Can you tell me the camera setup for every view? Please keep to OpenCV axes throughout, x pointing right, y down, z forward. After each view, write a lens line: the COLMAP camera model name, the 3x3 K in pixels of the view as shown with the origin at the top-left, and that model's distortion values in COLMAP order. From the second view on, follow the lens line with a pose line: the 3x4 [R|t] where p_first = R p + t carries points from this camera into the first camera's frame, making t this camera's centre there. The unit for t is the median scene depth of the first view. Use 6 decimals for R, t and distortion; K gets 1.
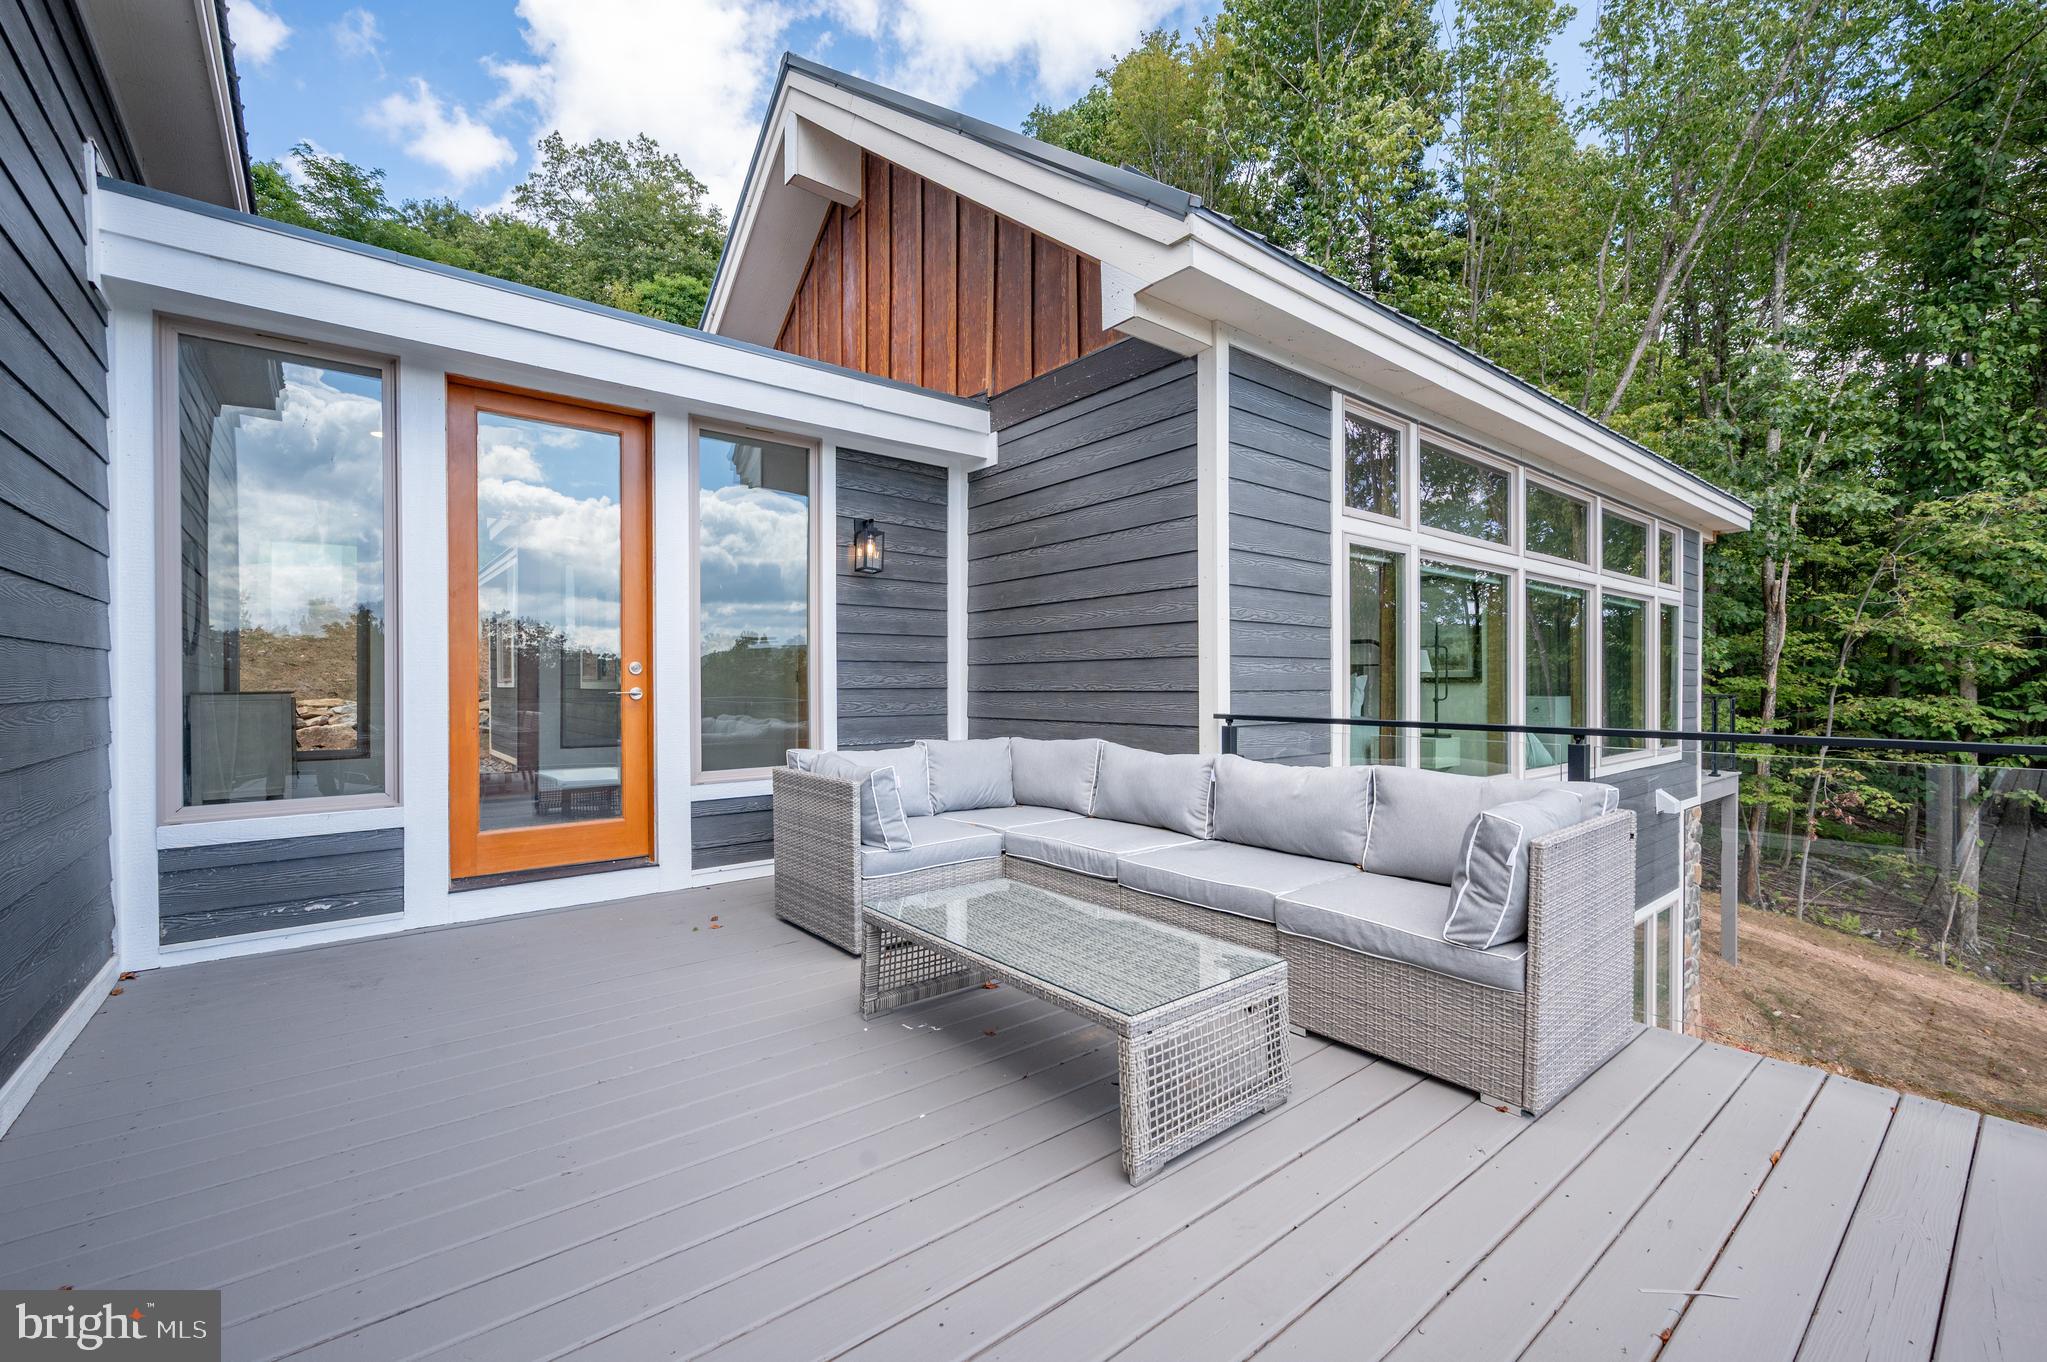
lens RADIAL K [[834.4, 0, 1007.5], [0, 834.4, 690.0], [0, 0, 1]] dist [0.001701, 0.000010]
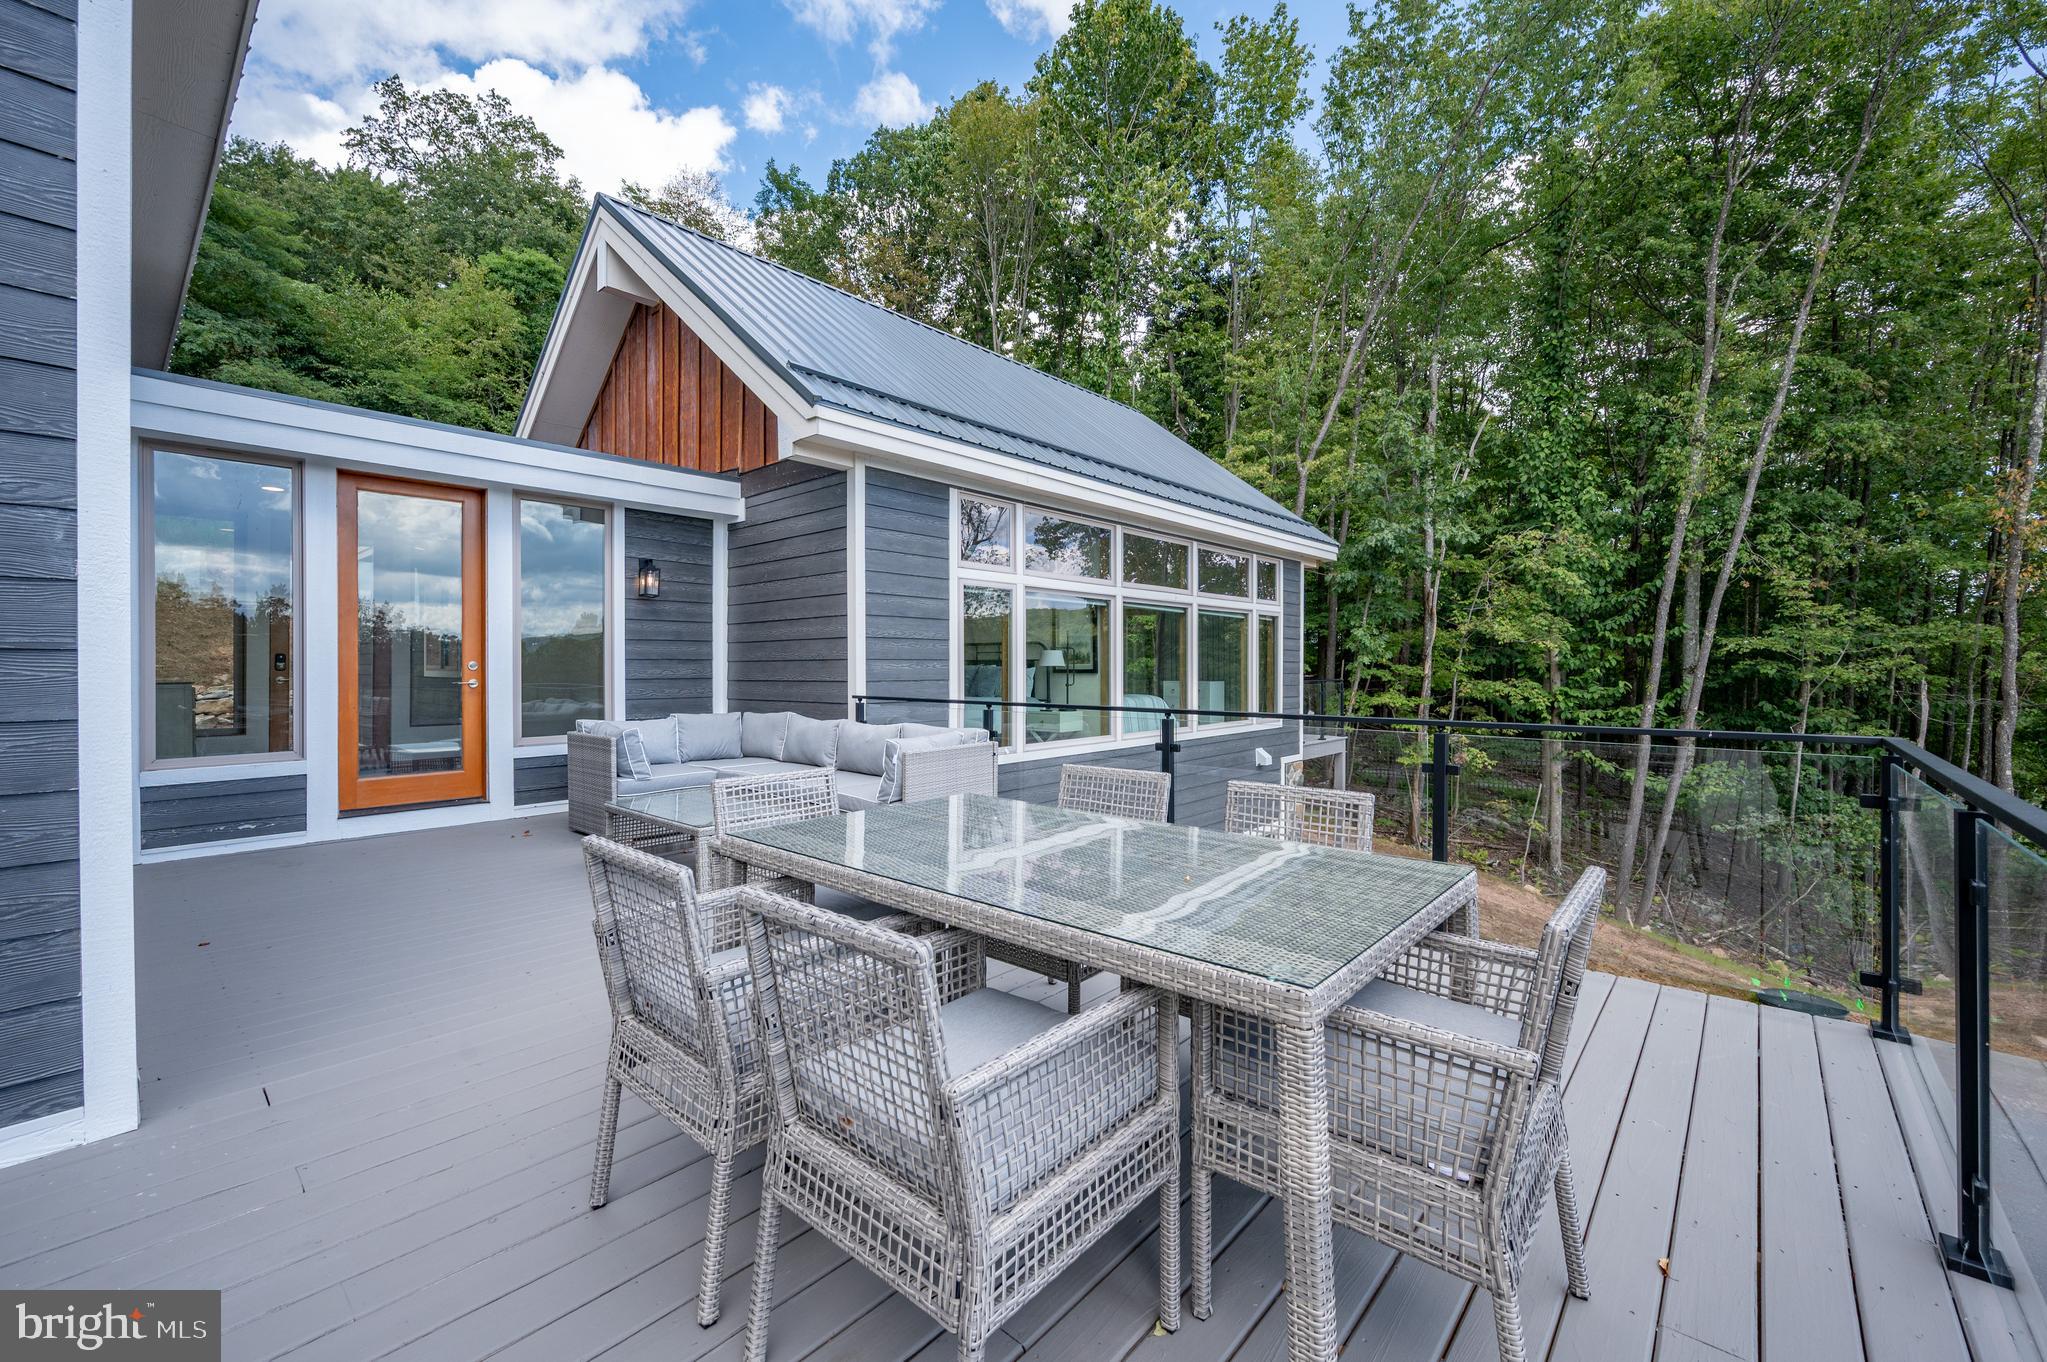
lens RADIAL K [[834.4, 0, 974.3], [0, 834.4, 664.1], [0, 0, 1]] dist [0.001701, 0.000010]
pose [[0.993389, -0.000426, 0.114798, 0.218582], [0.001584, 0.999949, -0.009991, -0.011784], [-0.114787, 0.010107, 0.993339, -0.466719]]
